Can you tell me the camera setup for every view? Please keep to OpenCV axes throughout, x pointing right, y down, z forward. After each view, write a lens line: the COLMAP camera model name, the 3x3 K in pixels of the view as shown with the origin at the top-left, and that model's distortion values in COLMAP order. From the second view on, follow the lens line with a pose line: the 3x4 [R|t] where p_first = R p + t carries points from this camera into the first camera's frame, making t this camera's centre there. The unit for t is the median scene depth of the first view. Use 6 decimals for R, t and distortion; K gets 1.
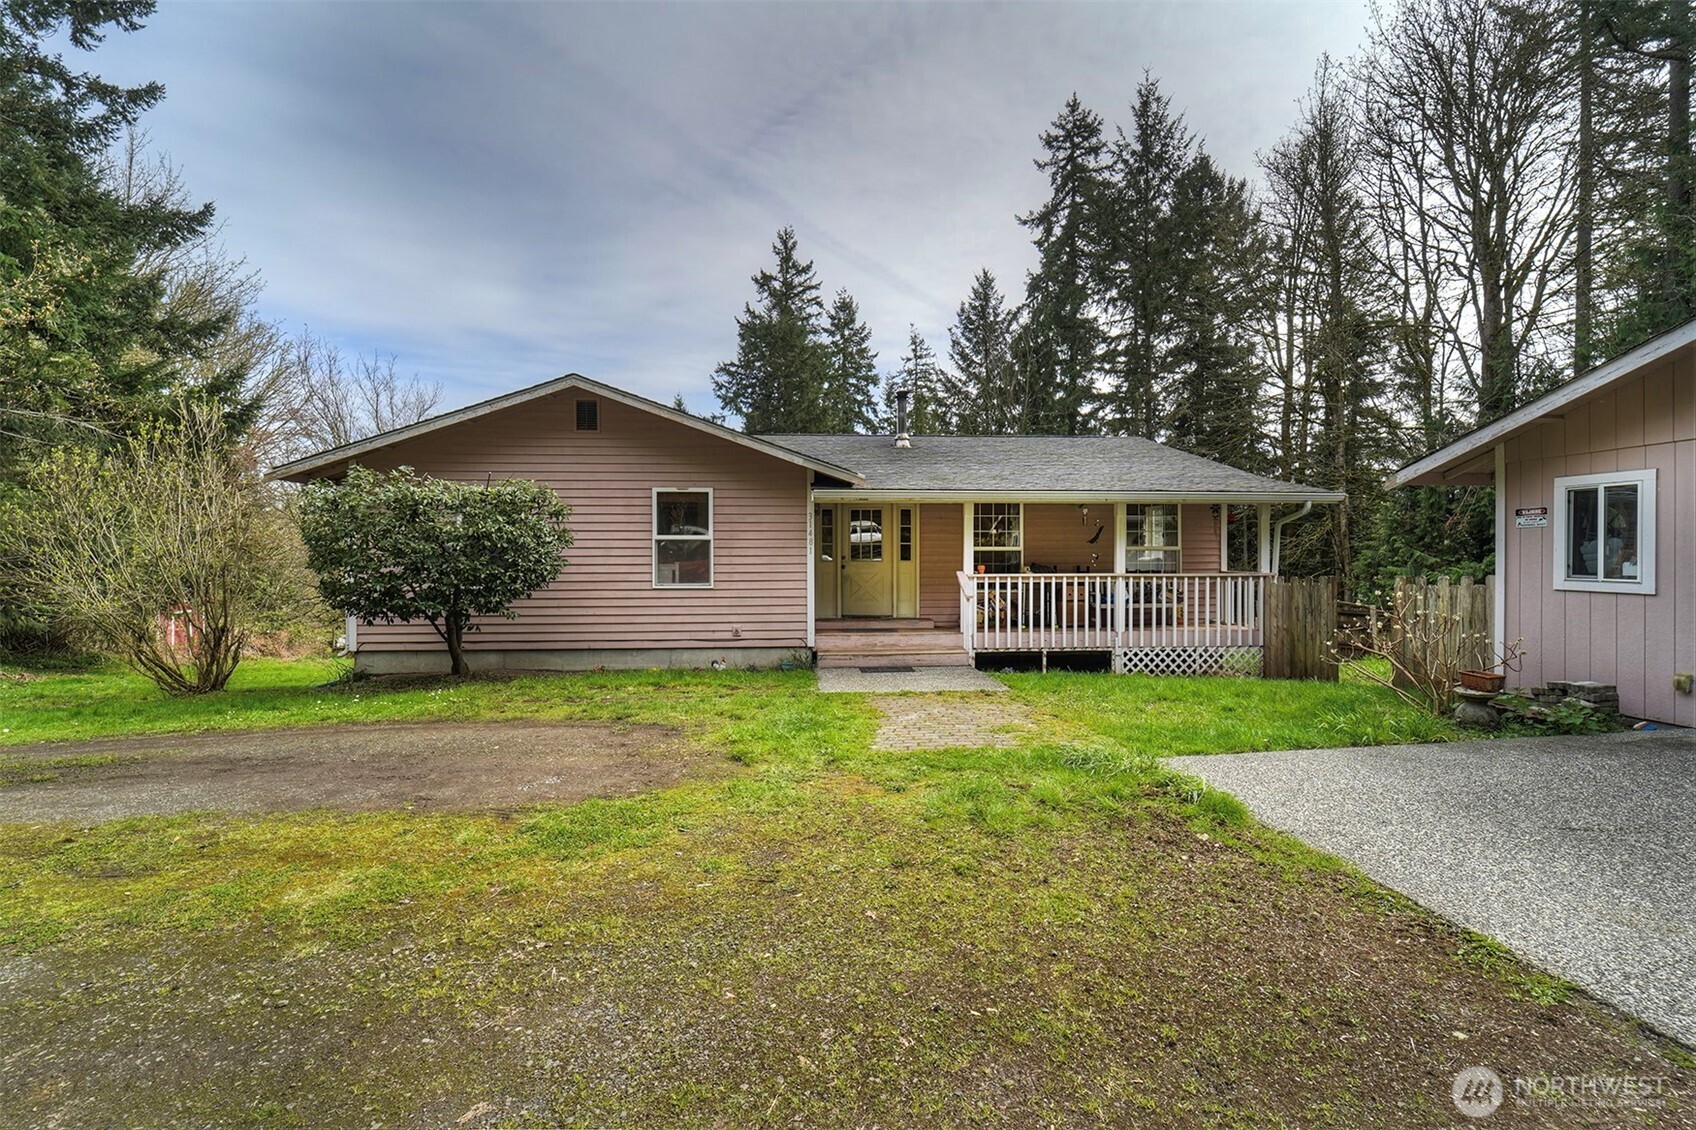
lens RADIAL K [[686.7, 0, 848.0], [0, 686.7, 565.0], [0, 0, 1]] dist [0.000656, -0.000396]
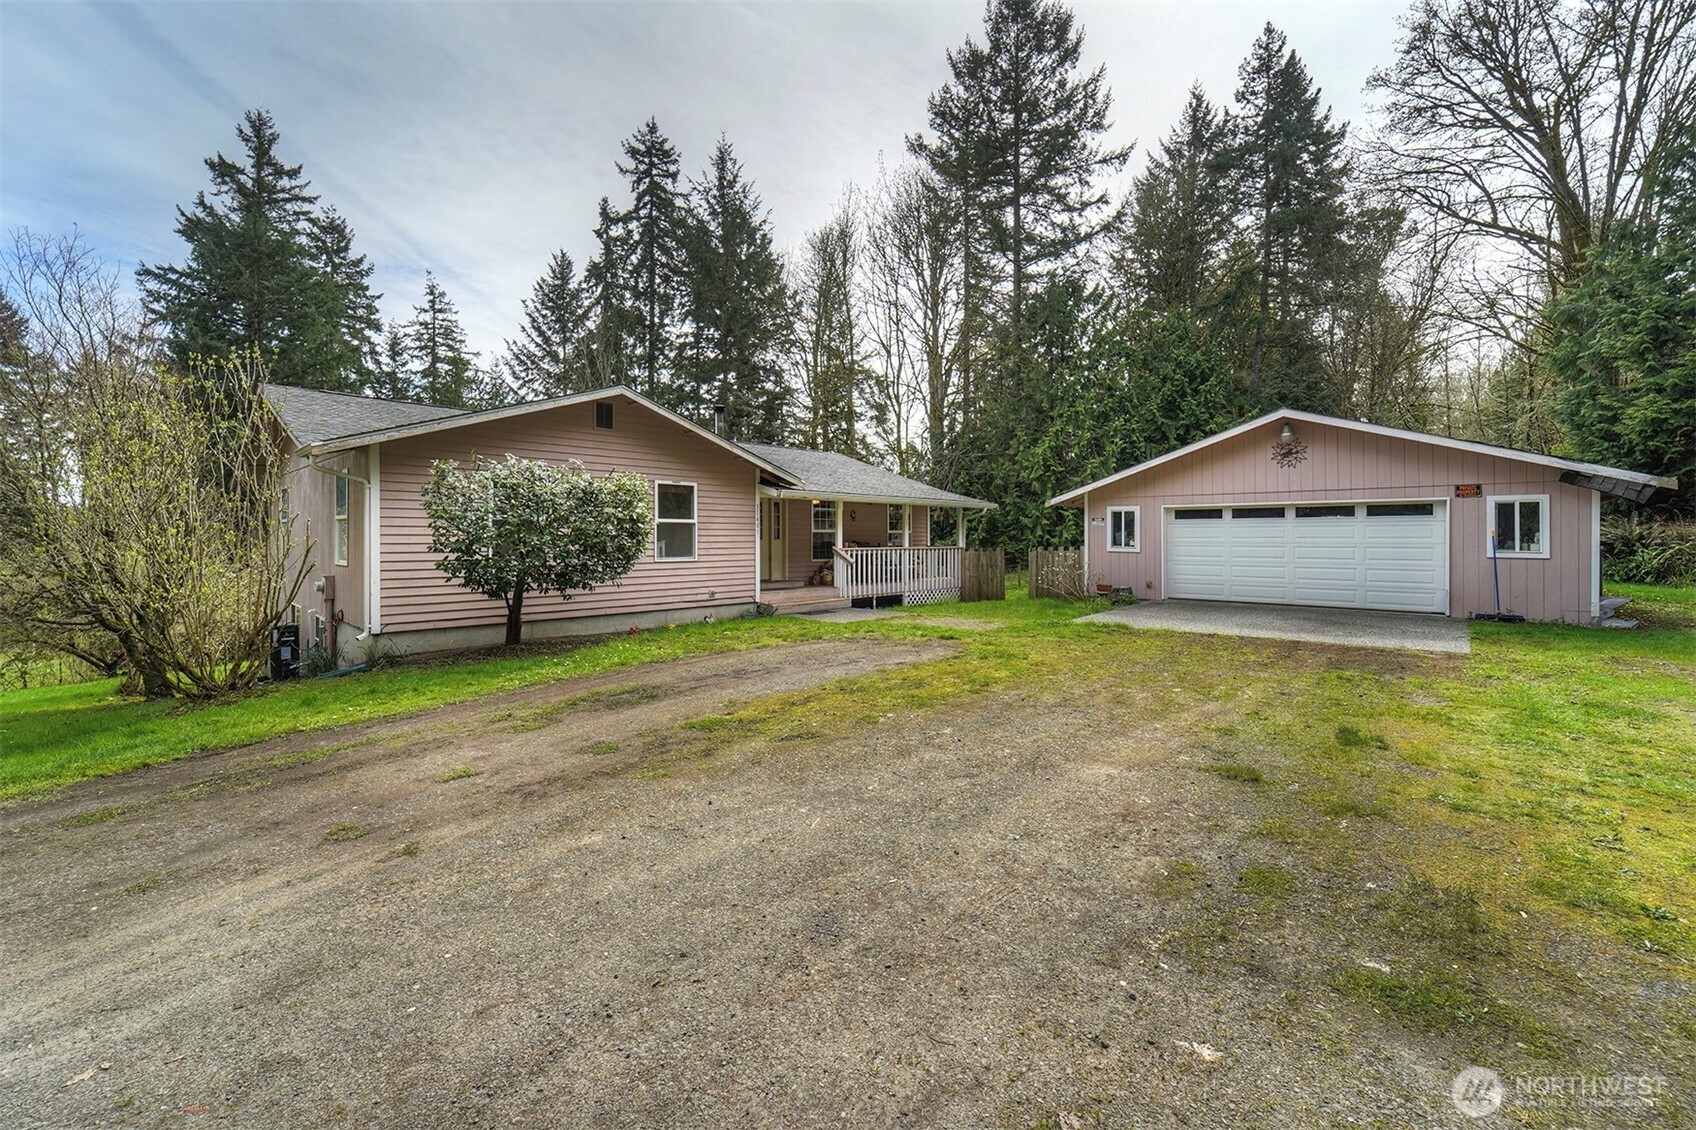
lens RADIAL K [[660.6, 0, 852.8], [0, 660.6, 551.3], [0, 0, 1]] dist [-0.003704, -0.000647]
pose [[0.752683, -0.011286, 0.658286, -0.167049], [0.001681, 0.999883, 0.015220, -0.000463], [-0.658380, -0.010349, 0.752614, -0.026106]]
